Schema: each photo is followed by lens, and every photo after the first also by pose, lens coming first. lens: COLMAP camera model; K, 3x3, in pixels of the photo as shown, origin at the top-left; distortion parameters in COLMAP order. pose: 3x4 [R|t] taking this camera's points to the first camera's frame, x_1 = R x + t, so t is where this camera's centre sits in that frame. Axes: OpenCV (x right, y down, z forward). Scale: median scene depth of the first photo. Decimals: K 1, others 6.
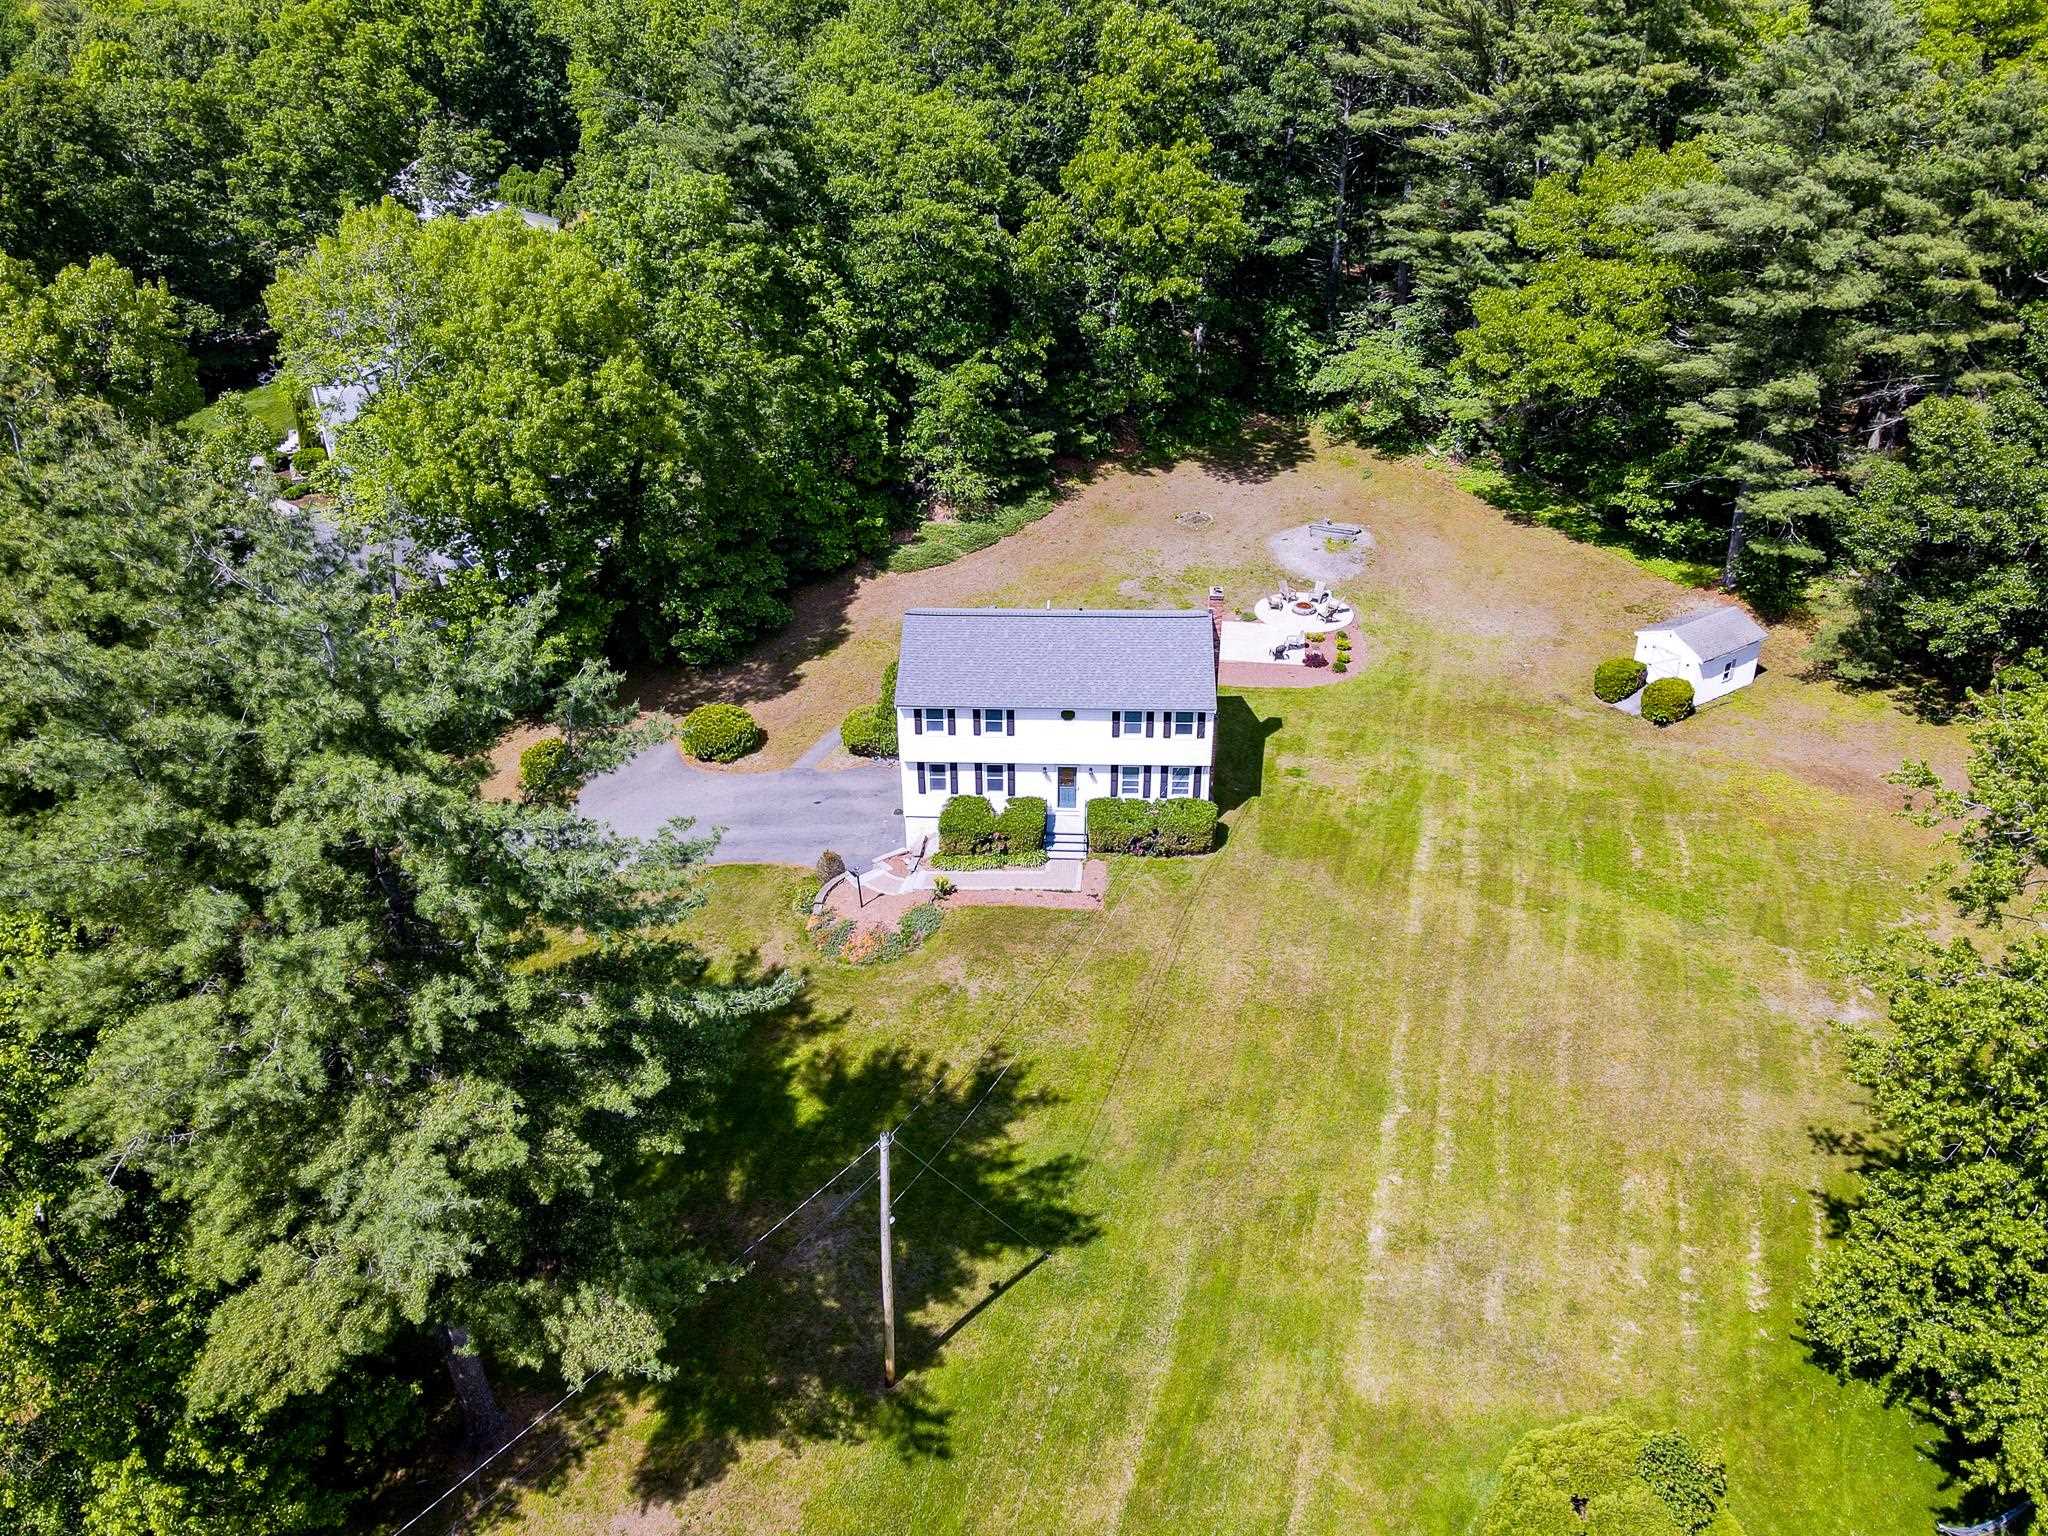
lens RADIAL K [[1441.8, 0, 990.6], [0, 1441.8, 756.6], [0, 0, 1]] dist [-0.004330, 0.040041]
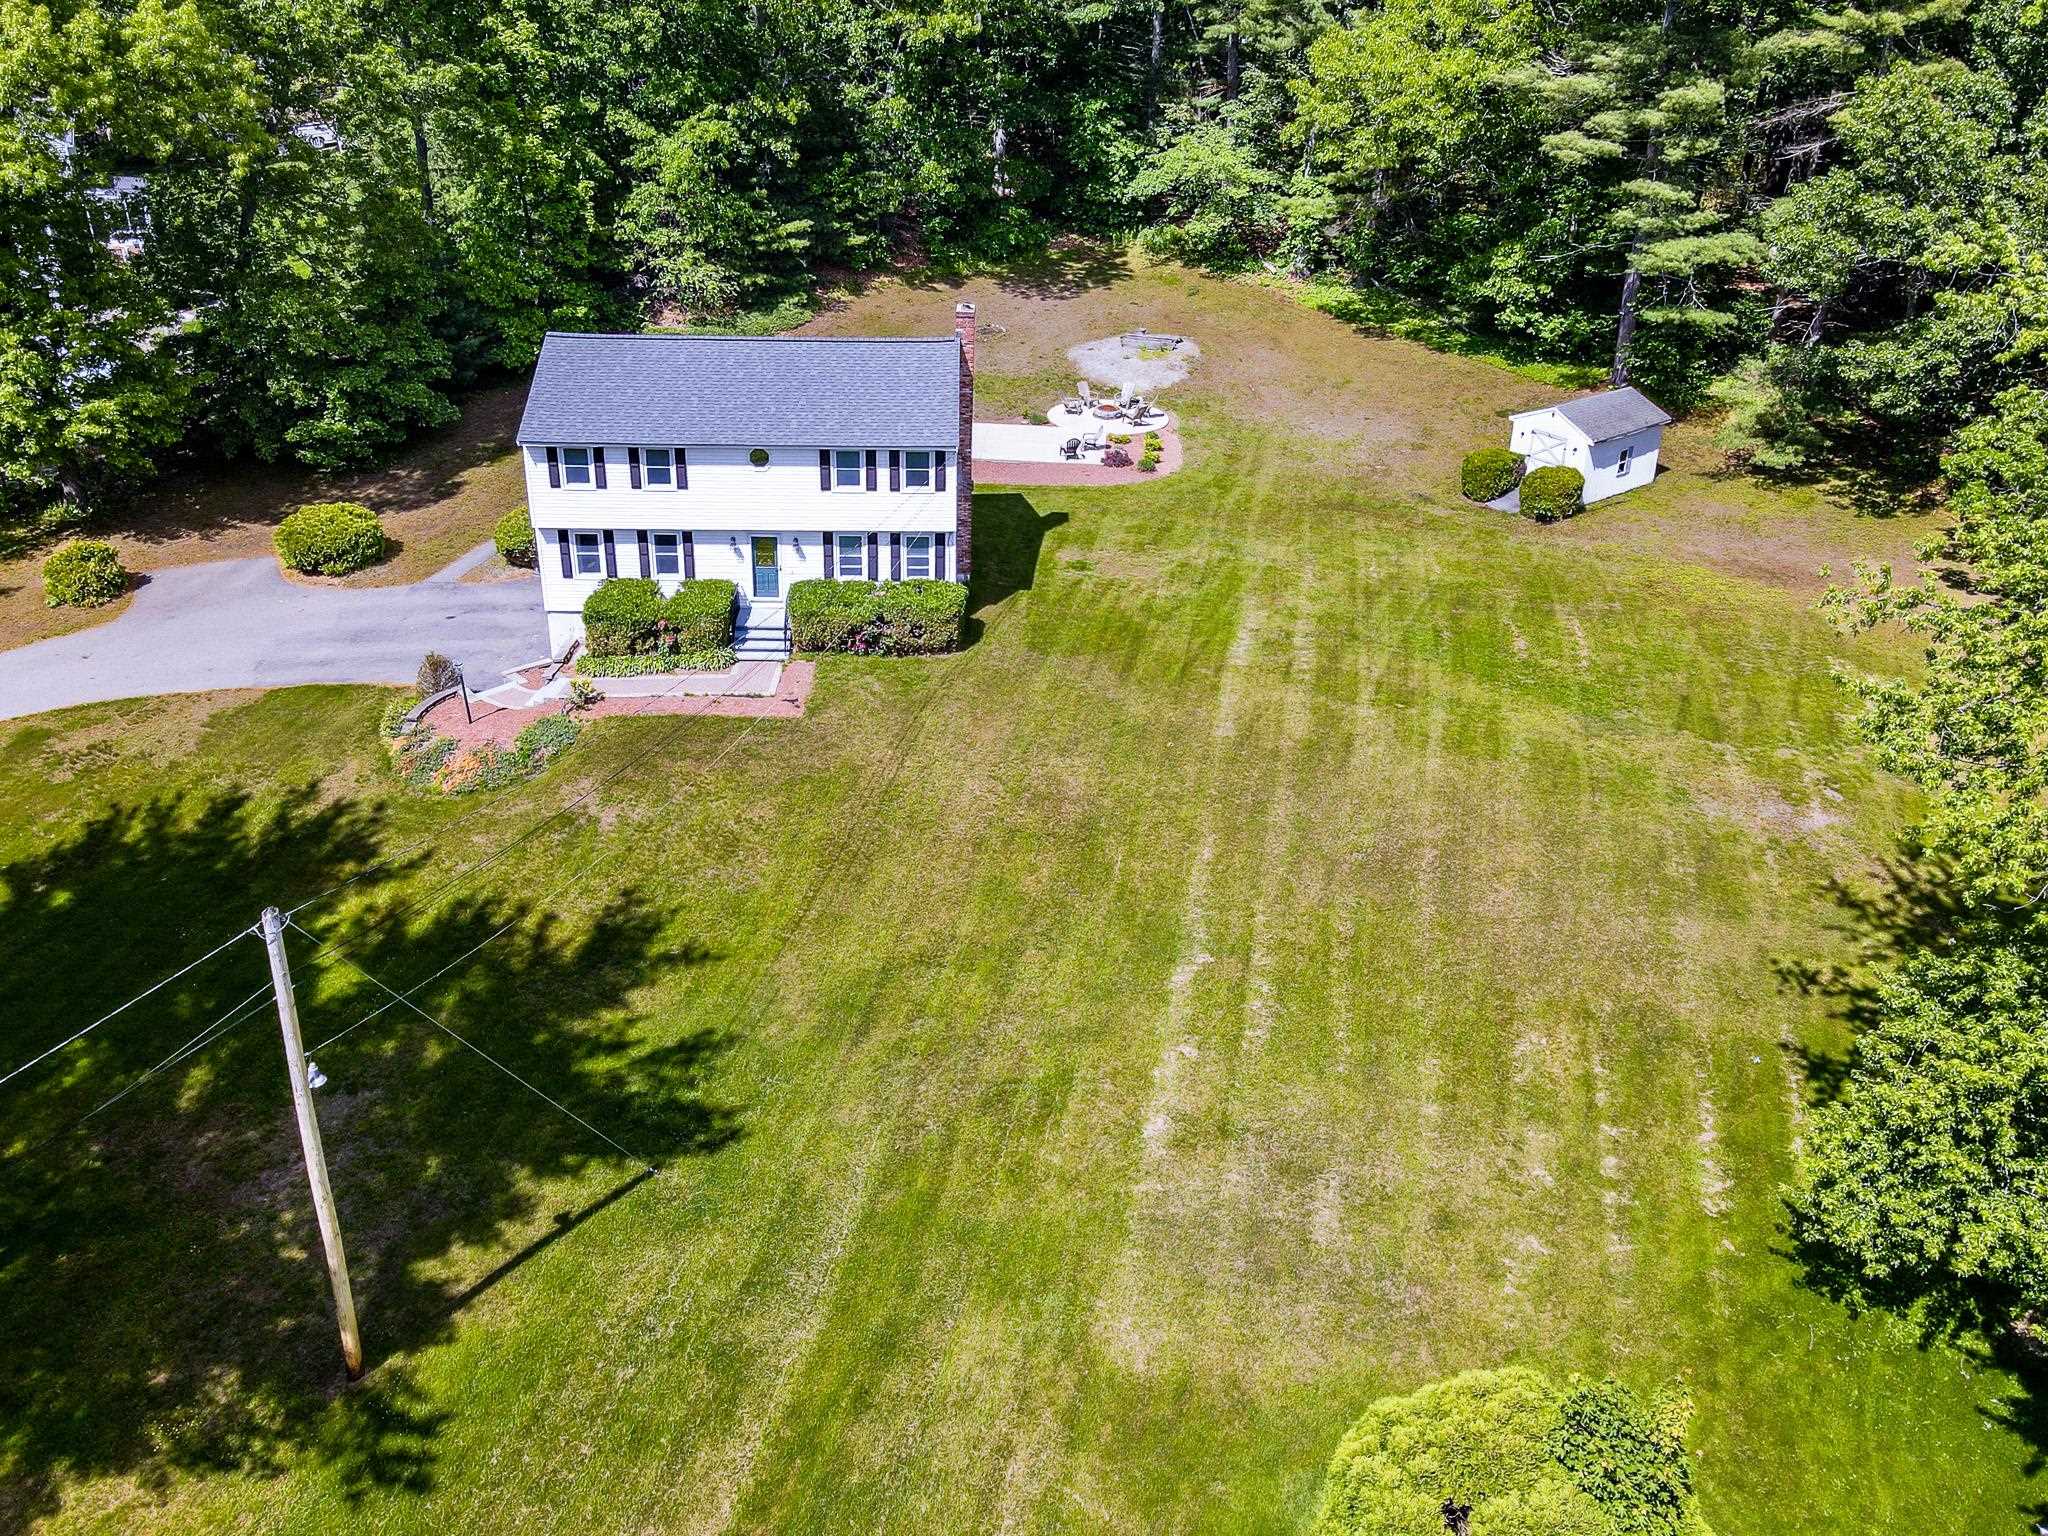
lens RADIAL K [[1525.9, 0, 951.0], [0, 1525.9, 678.0], [0, 0, 1]] dist [-0.000993, 0.038469]
pose [[0.997689, -0.002245, 0.067912, 0.102653], [0.006273, 0.998229, -0.059164, 0.135252], [-0.067659, 0.059453, 0.995936, 0.239606]]
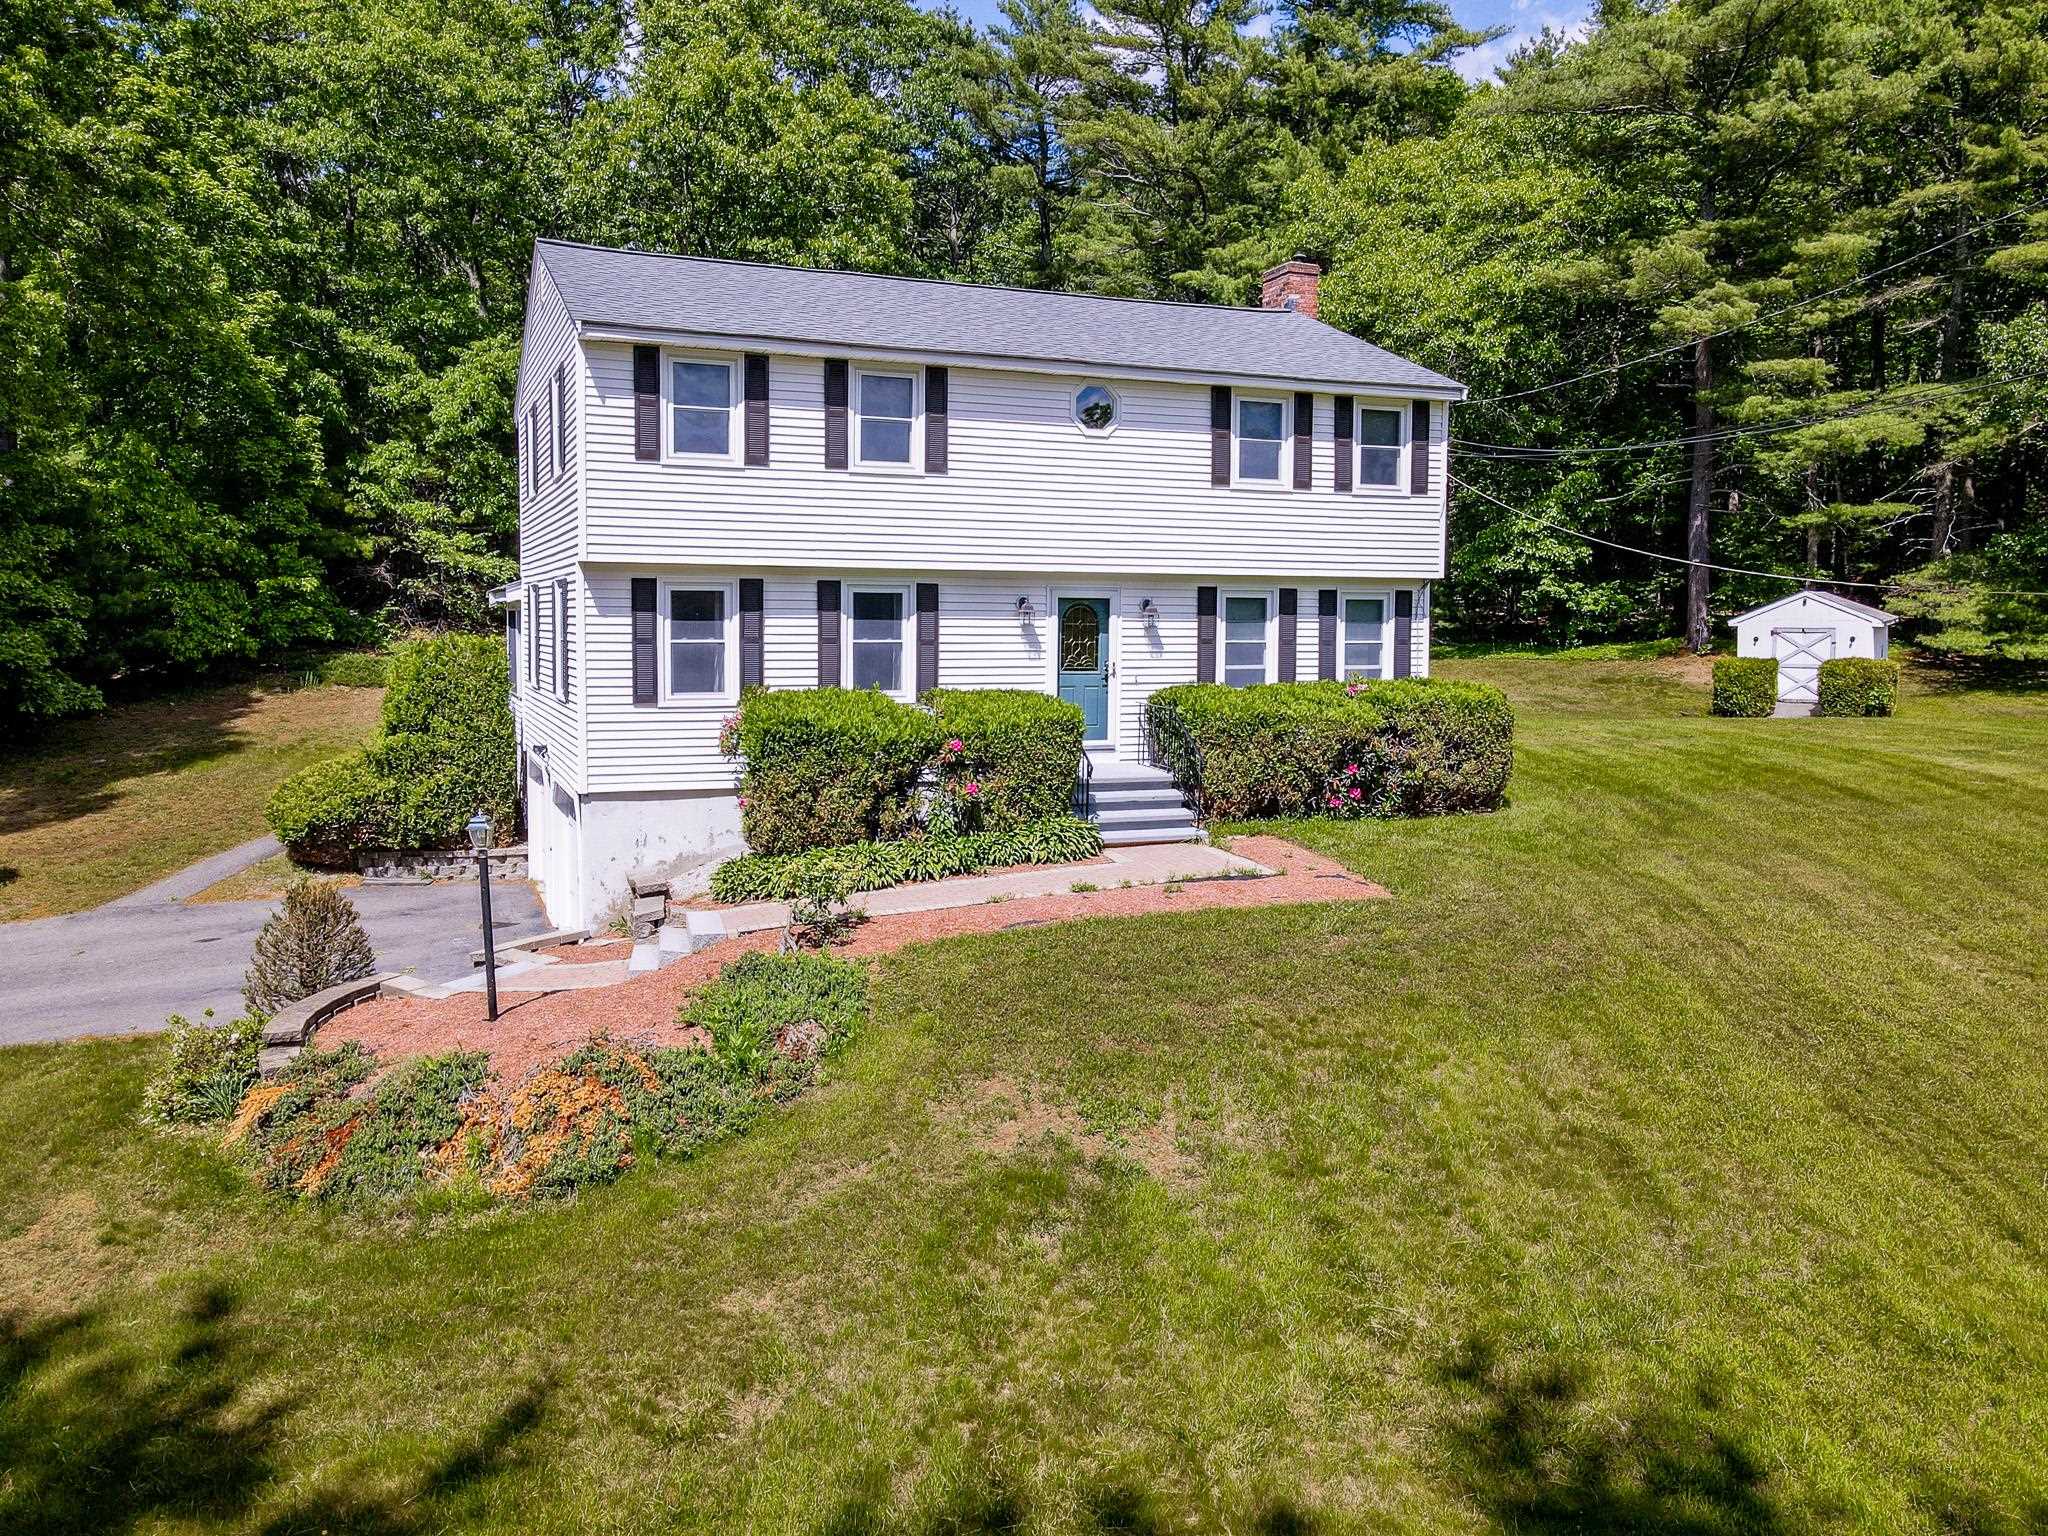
lens RADIAL K [[1509.2, 0, 986.3], [0, 1509.2, 733.4], [0, 0, 1]] dist [0.003538, 0.002130]
pose [[0.908843, -0.007432, 0.417073, -0.124518], [0.186127, 0.902017, -0.389515, 0.182587], [-0.373312, 0.431636, 0.821175, 0.786250]]
